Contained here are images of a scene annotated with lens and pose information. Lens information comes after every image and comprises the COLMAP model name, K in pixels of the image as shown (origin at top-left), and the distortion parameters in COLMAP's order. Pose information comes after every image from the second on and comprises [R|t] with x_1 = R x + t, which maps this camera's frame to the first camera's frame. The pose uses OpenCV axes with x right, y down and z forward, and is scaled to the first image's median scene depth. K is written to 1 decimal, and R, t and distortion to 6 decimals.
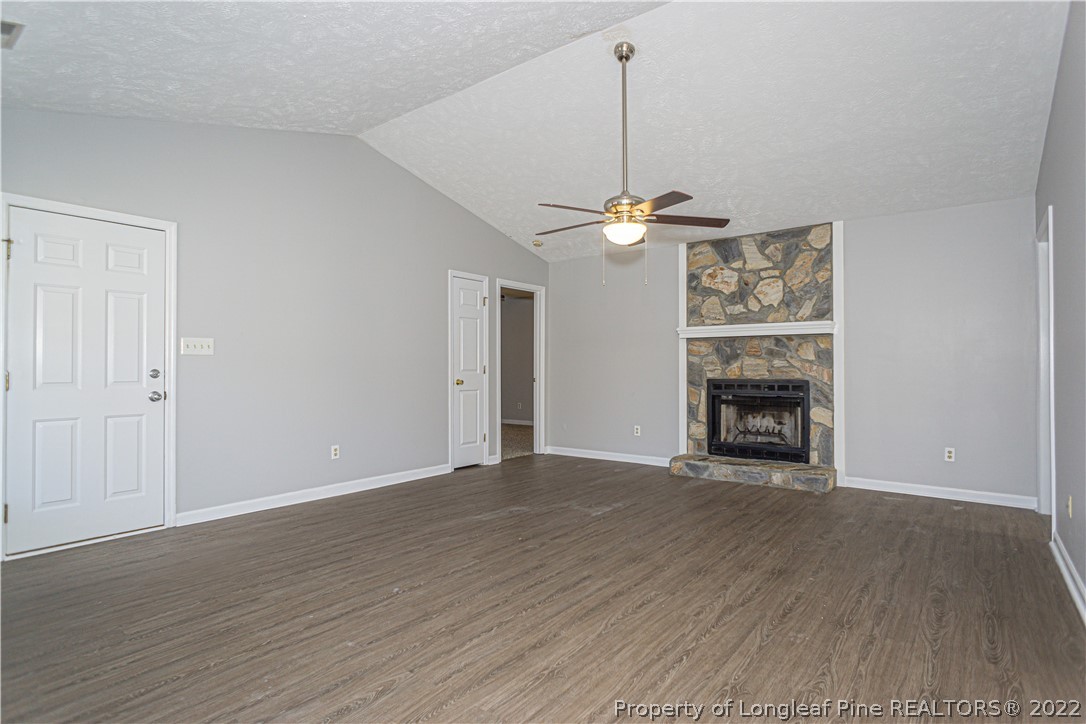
lens RADIAL K [[579.8, 0, 544.5], [0, 579.8, 370.8], [0, 0, 1]] dist [-0.017938, 0.006462]
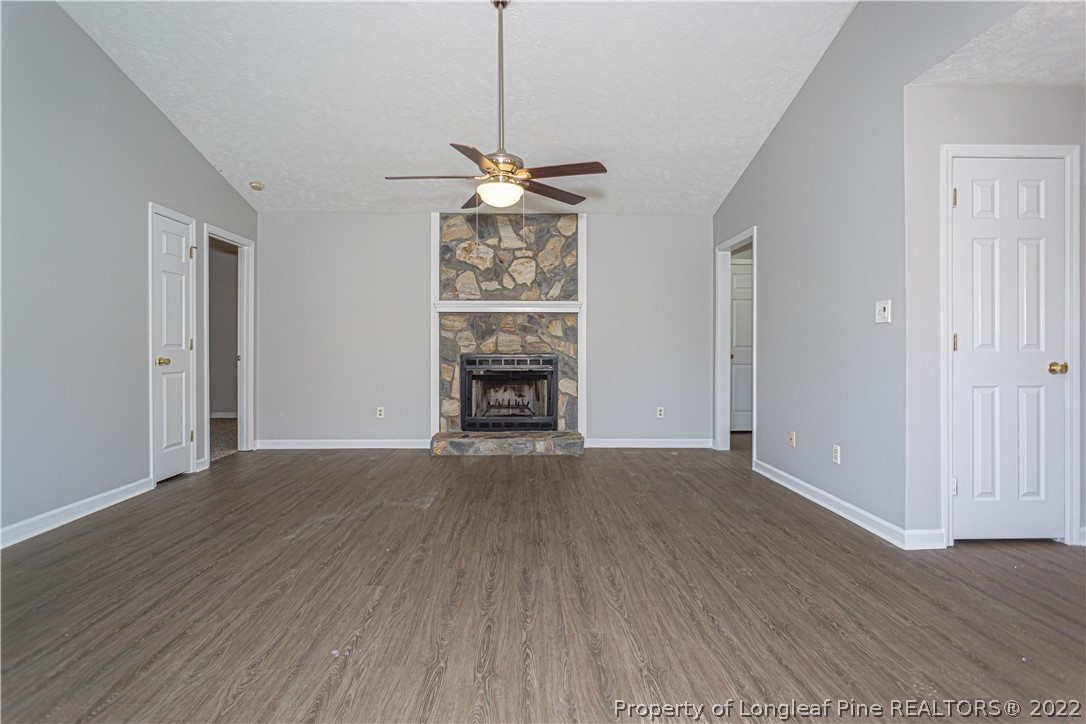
lens RADIAL K [[579.8, 0, 549.0], [0, 579.8, 376.6], [0, 0, 1]] dist [-0.017938, 0.006462]
pose [[0.767258, -0.032705, 0.640504, -0.374563], [0.001379, 0.998781, 0.049348, 0.004204], [-0.641337, -0.036980, 0.766367, 0.226513]]
